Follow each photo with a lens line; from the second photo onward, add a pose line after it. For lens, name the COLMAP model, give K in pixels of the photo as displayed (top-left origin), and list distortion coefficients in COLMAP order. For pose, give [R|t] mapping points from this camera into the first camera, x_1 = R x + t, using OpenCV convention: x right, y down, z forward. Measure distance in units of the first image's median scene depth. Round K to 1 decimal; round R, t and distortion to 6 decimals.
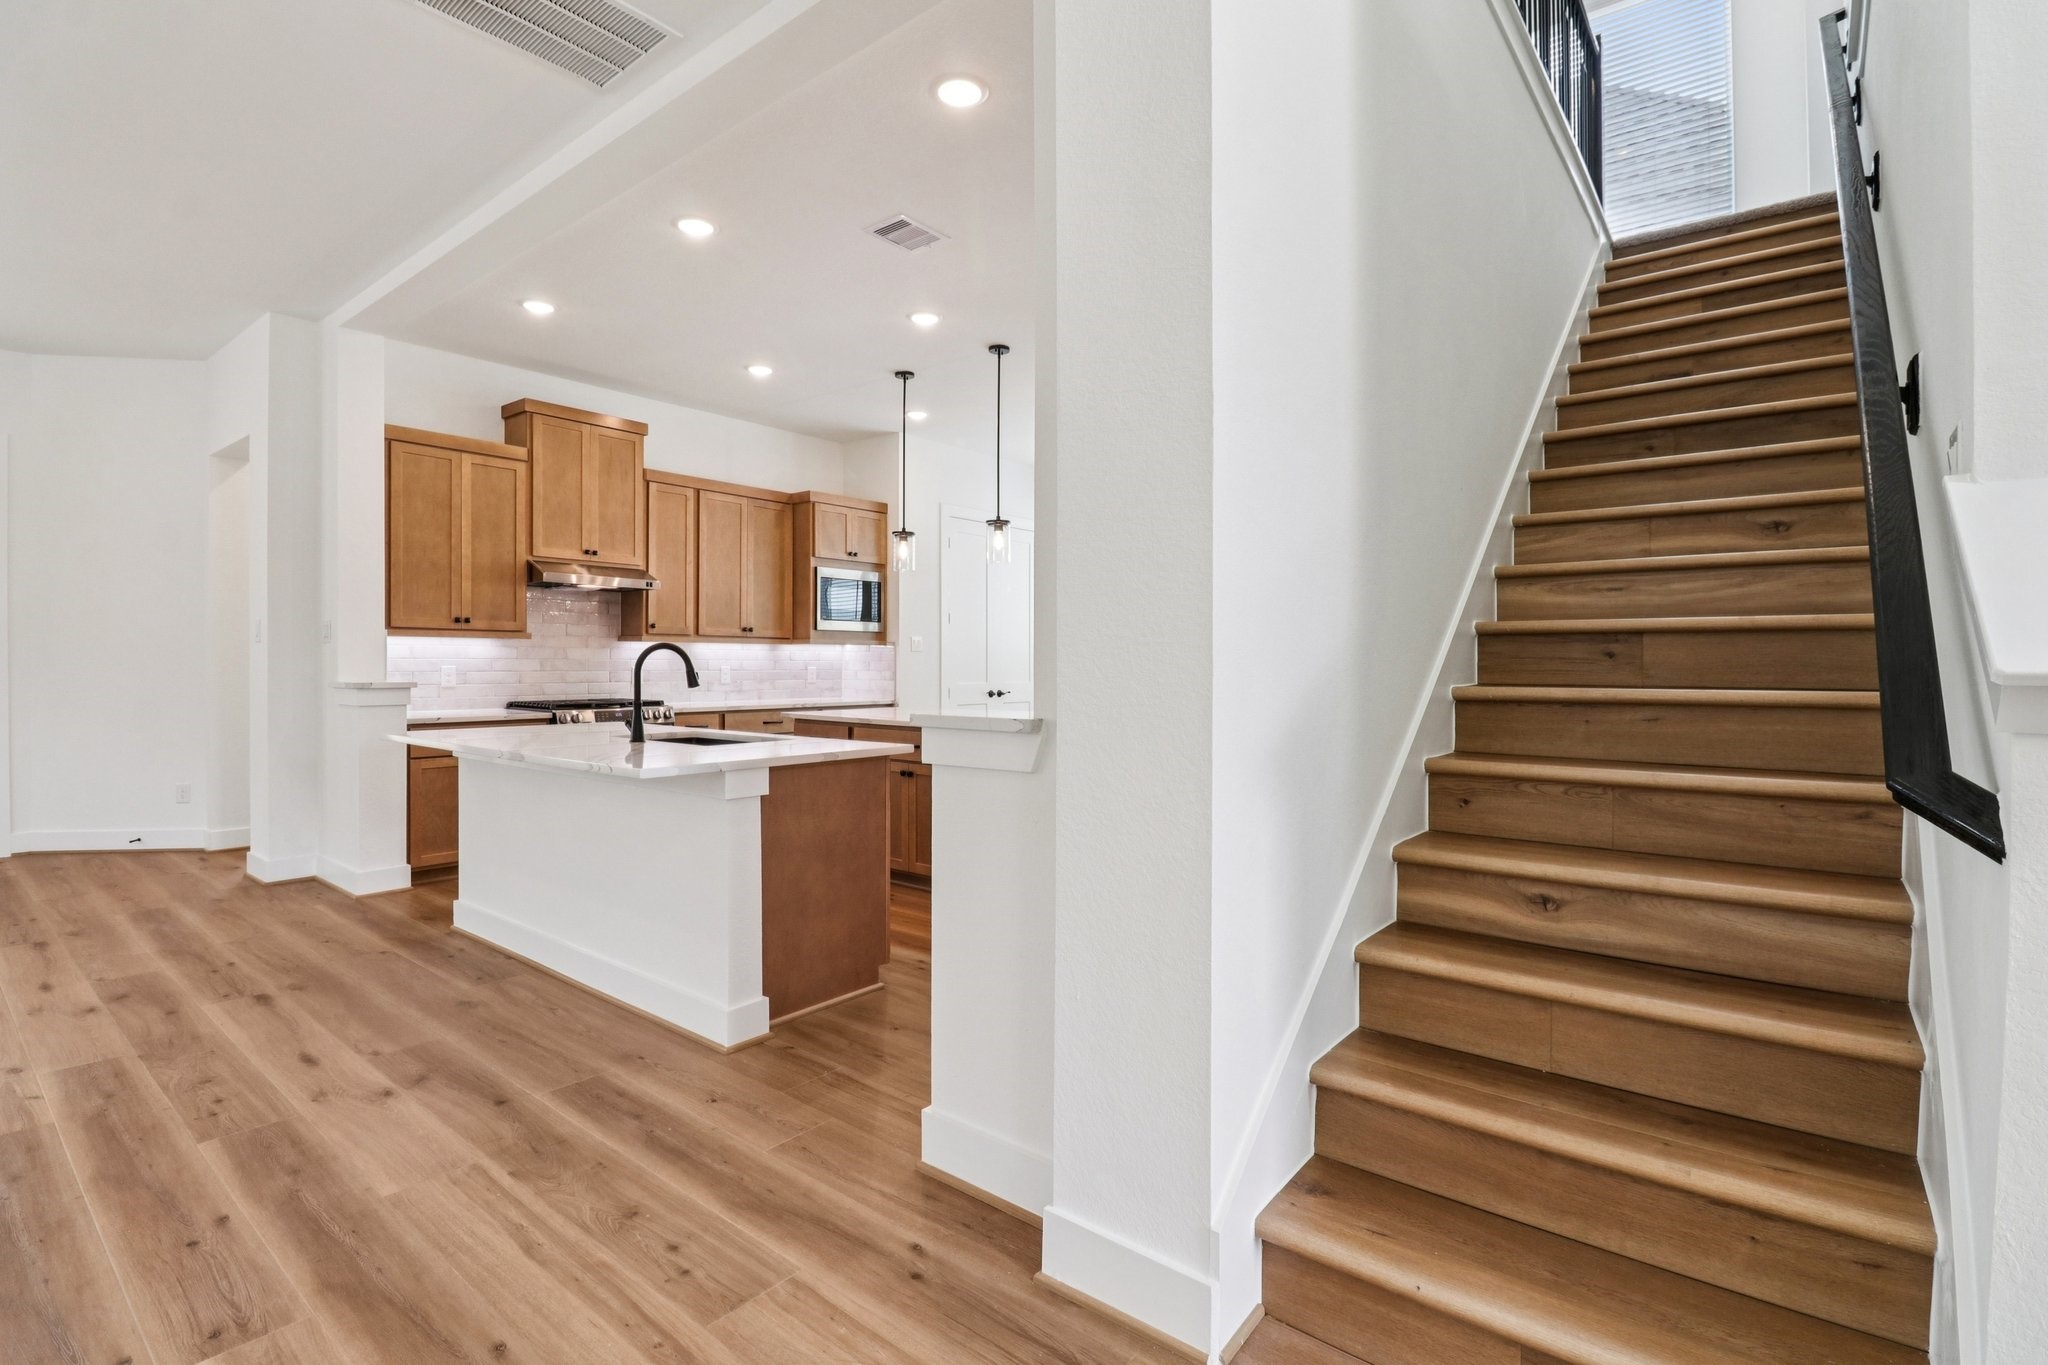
lens RADIAL K [[953.4, 0, 1027.3], [0, 953.4, 667.1], [0, 0, 1]] dist [-0.008642, -0.007483]
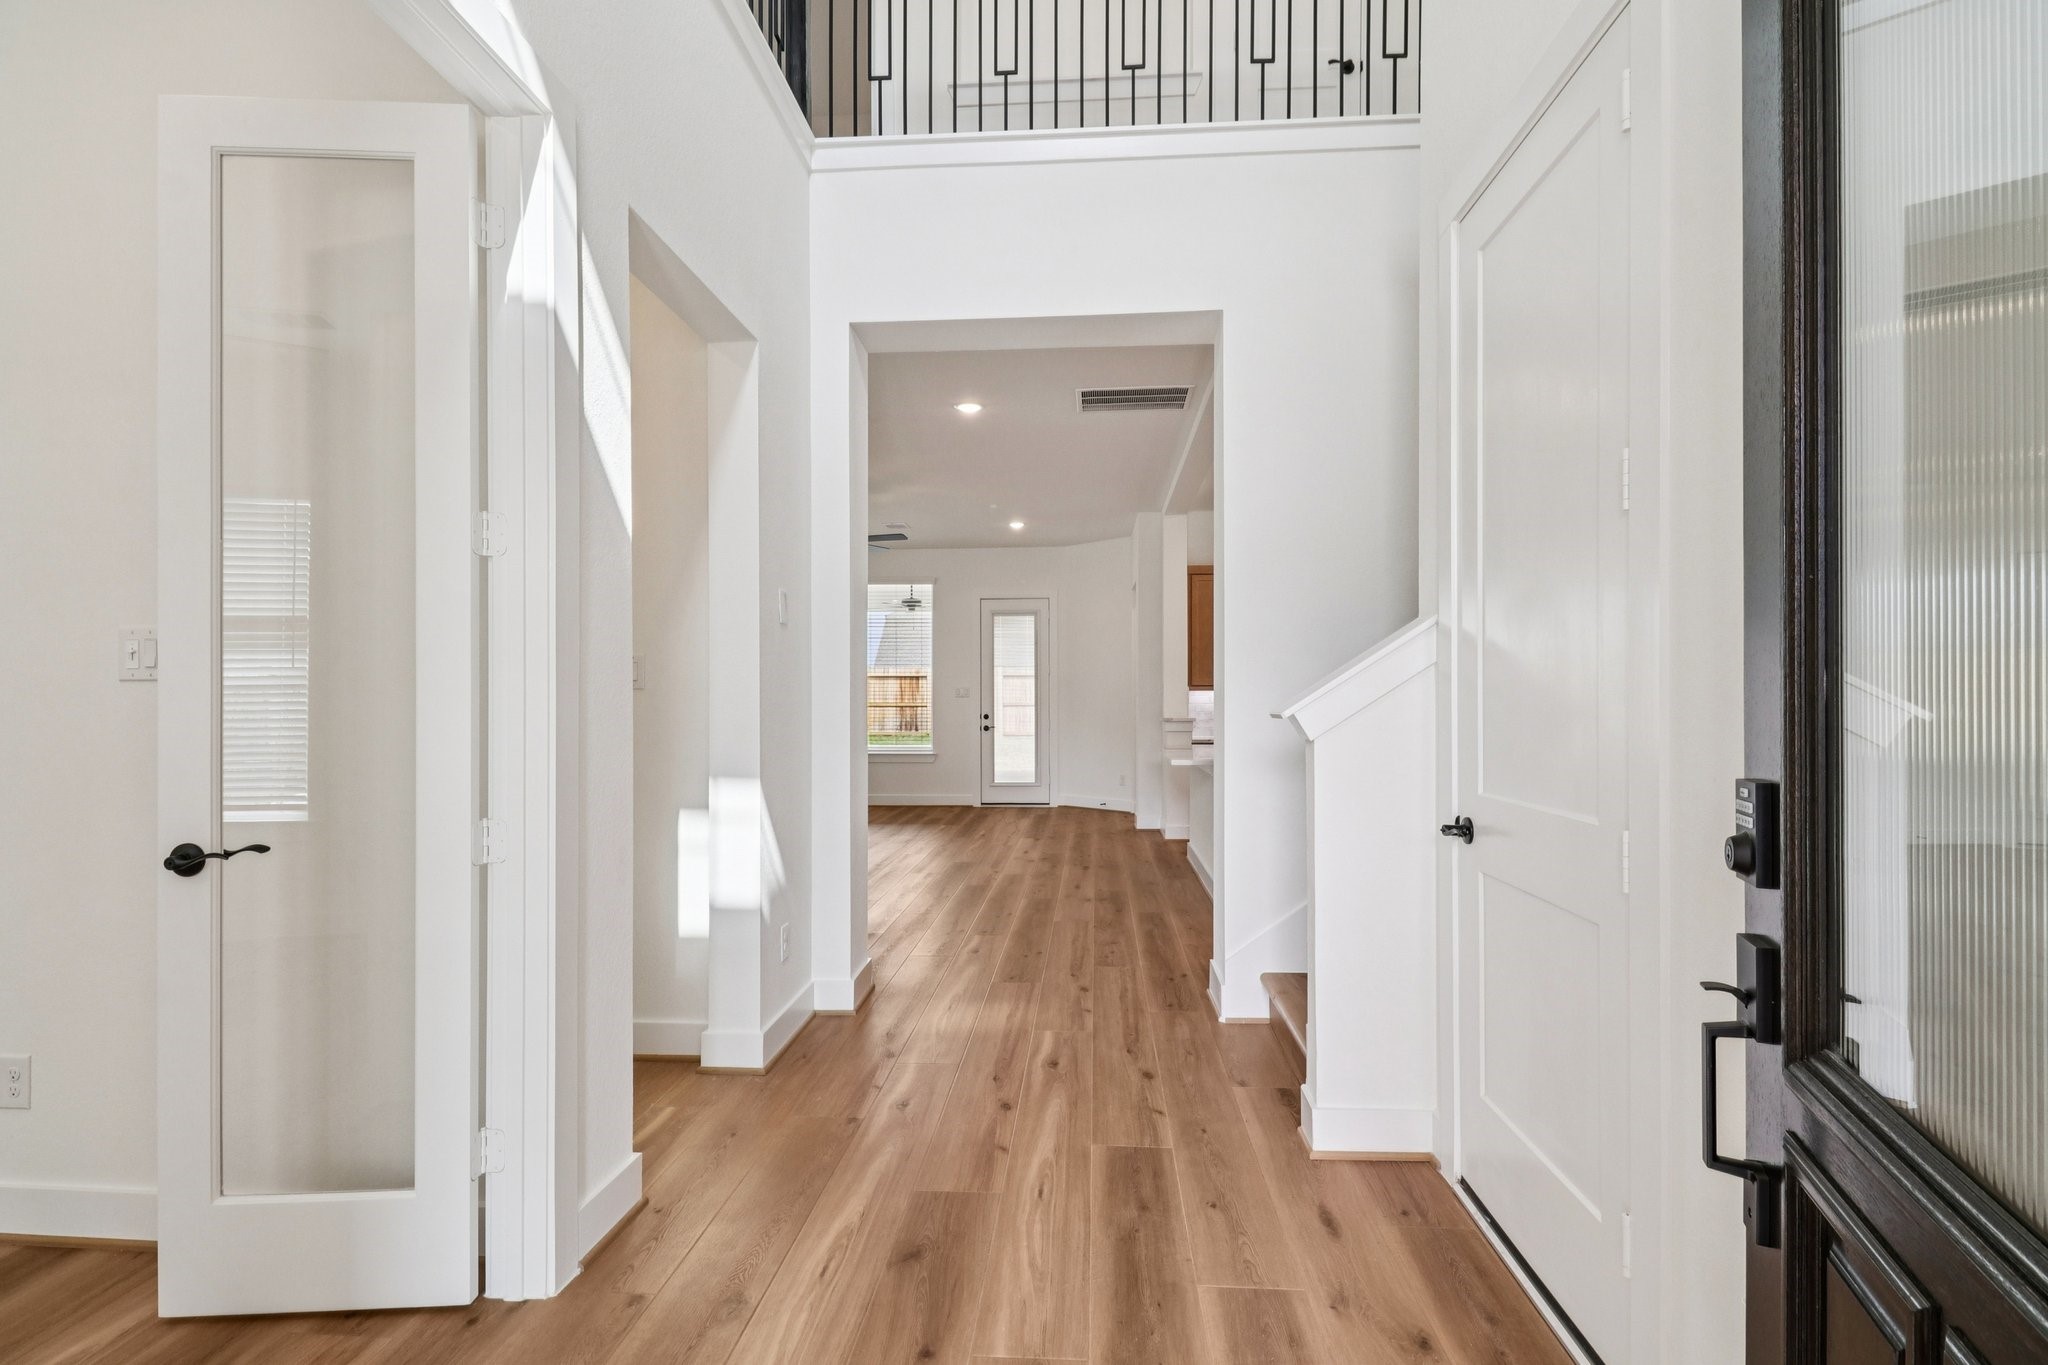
lens RADIAL K [[953.4, 0, 1030.3], [0, 953.4, 703.1], [0, 0, 1]] dist [-0.008642, -0.007483]
pose [[0.574852, -0.006433, -0.818232, 0.509079], [0.001438, 0.999975, -0.006851, 0.000527], [0.818256, 0.002761, 0.574847, -0.190321]]
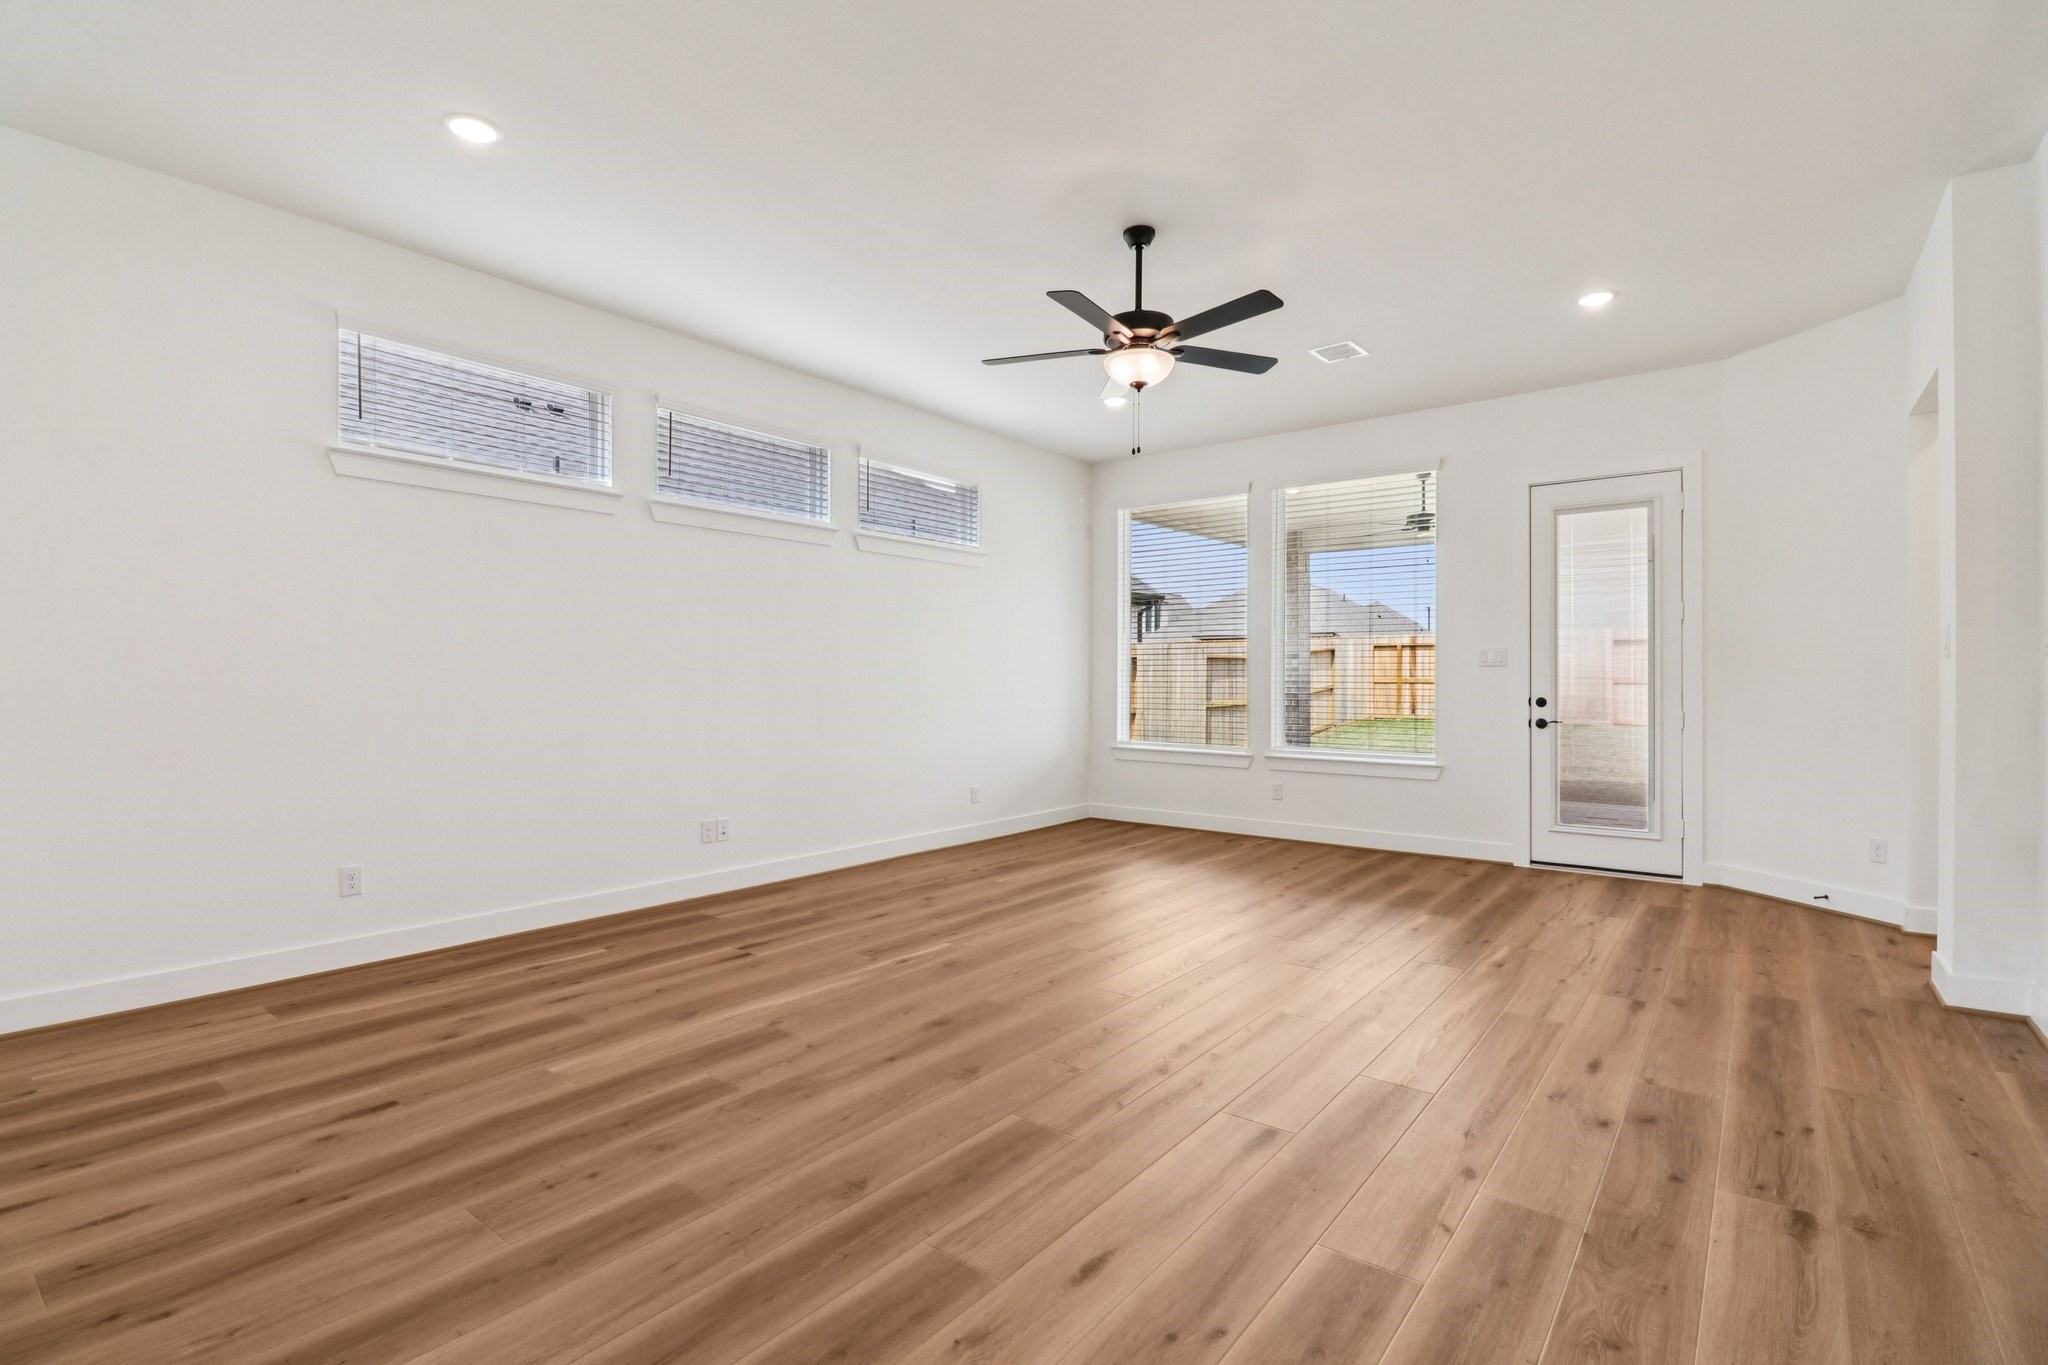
lens RADIAL K [[953.4, 0, 1008.4], [0, 953.4, 677.4], [0, 0, 1]] dist [-0.008642, -0.007483]
pose [[0.004751, -0.007376, -0.999962, -0.113038], [-0.004140, 0.999964, -0.007395, -0.002362], [0.999980, 0.004175, 0.004720, 0.279742]]
